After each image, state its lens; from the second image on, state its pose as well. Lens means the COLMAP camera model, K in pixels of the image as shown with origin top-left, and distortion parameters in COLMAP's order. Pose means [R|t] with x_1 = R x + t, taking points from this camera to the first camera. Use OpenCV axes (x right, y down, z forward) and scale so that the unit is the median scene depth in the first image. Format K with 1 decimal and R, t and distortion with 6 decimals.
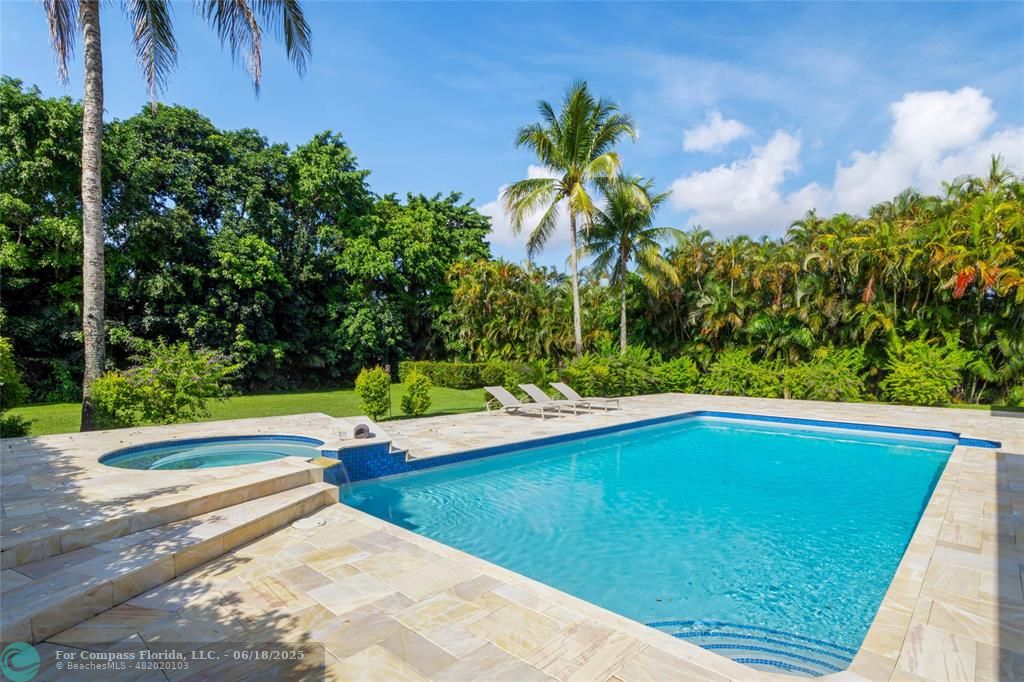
lens RADIAL K [[516.8, 0, 514.0], [0, 516.8, 386.3], [0, 0, 1]] dist [0.003387, -0.001512]
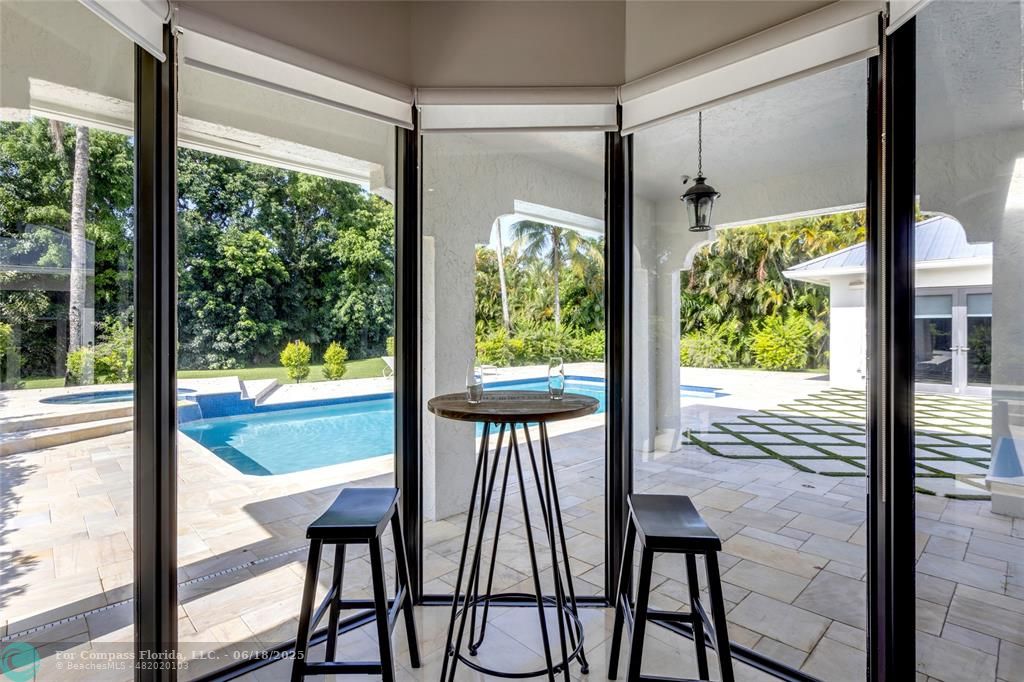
lens RADIAL K [[503.7, 0, 508.0], [0, 503.7, 328.7], [0, 0, 1]] dist [-0.000066, 0.000700]
pose [[0.998022, -0.011280, -0.061848, 0.134827], [0.007380, 0.997990, -0.062935, 0.005194], [0.062434, 0.062354, 0.996099, -0.088097]]
